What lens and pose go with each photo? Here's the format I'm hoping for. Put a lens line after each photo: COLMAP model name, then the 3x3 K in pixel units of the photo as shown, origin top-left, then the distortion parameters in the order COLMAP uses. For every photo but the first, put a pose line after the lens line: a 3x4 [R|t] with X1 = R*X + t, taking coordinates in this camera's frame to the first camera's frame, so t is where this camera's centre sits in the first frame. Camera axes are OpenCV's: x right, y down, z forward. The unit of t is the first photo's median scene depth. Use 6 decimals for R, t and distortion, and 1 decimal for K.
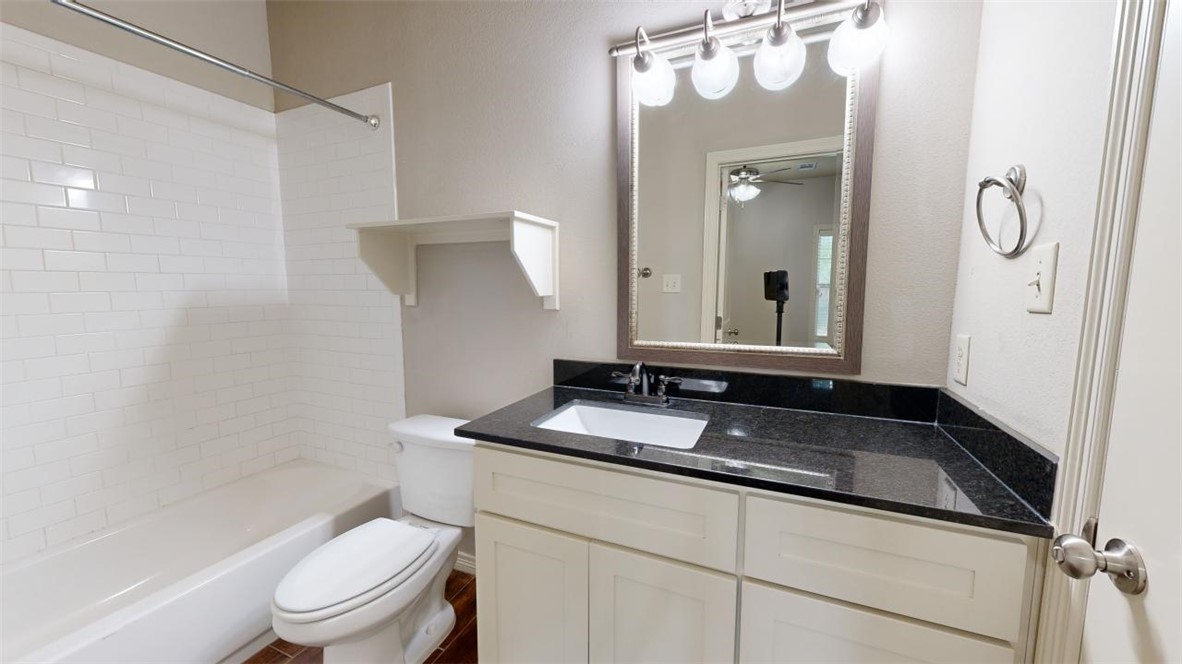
lens RADIAL K [[434.1, 0, 591.3], [0, 434.1, 326.8], [0, 0, 1]] dist [-0.000781, 0.000026]
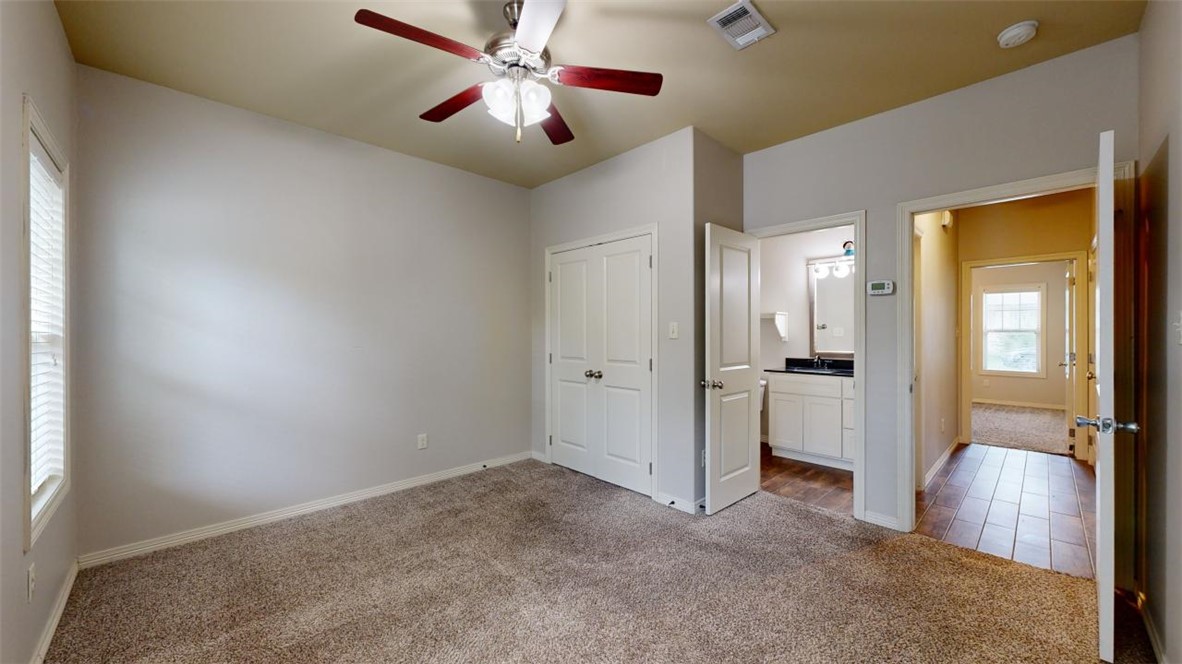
lens RADIAL K [[434.1, 0, 589.3], [0, 434.1, 330.5], [0, 0, 1]] dist [-0.000781, 0.000026]
pose [[0.923539, 0.001513, -0.383501, -0.199332], [-0.040578, 0.994764, -0.093796, 0.237382], [0.381351, 0.102186, 0.918765, -2.415511]]
